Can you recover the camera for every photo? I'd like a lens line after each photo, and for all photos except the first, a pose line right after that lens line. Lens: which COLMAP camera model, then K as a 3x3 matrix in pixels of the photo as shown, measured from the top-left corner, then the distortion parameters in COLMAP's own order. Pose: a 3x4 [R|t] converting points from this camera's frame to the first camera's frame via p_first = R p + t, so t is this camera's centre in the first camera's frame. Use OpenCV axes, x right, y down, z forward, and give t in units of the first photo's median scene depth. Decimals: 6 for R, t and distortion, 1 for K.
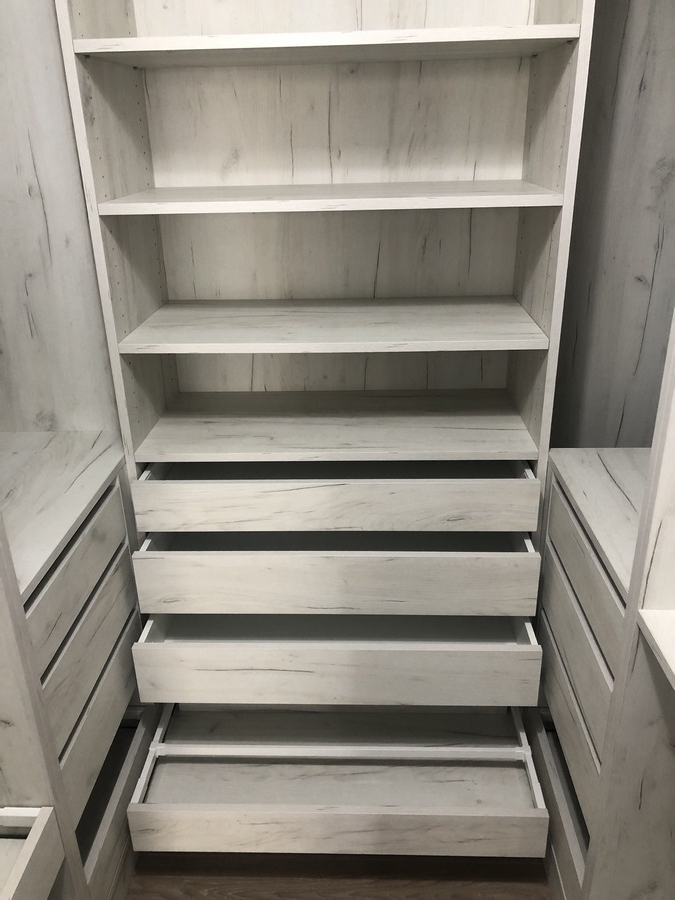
lens RADIAL K [[726.0, 0, 338.6], [0, 726.0, 441.4], [0, 0, 1]] dist [0.049157, -0.051050]
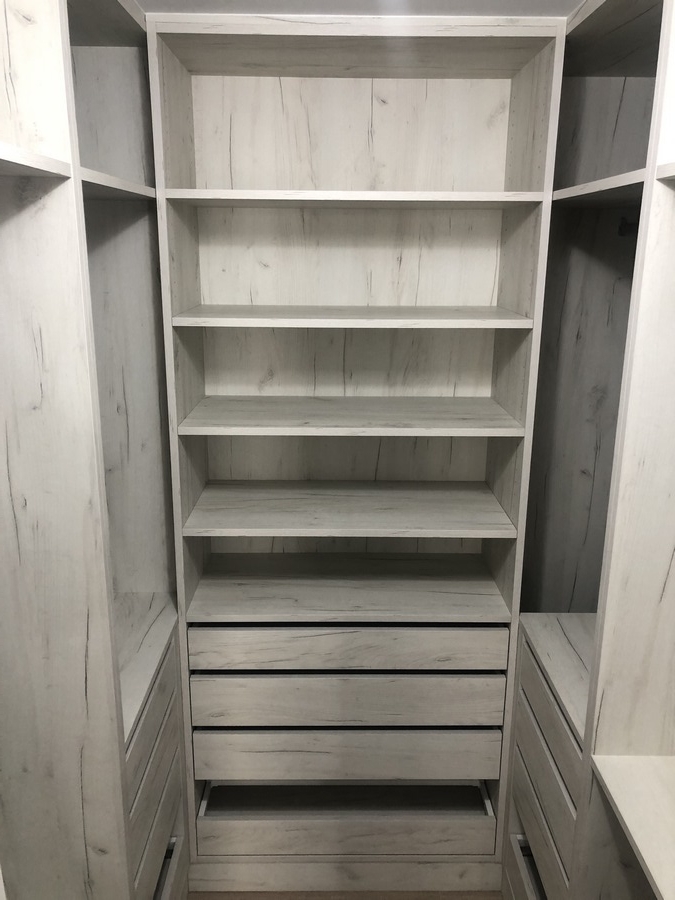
lens RADIAL K [[726.0, 0, 338.6], [0, 726.0, 441.4], [0, 0, 1]] dist [0.049157, -0.051050]
pose [[0.998375, 0.017897, 0.054105, -0.094378], [-0.009795, 0.989170, -0.146447, -0.093669], [-0.056140, 0.145680, 0.987738, -0.266889]]
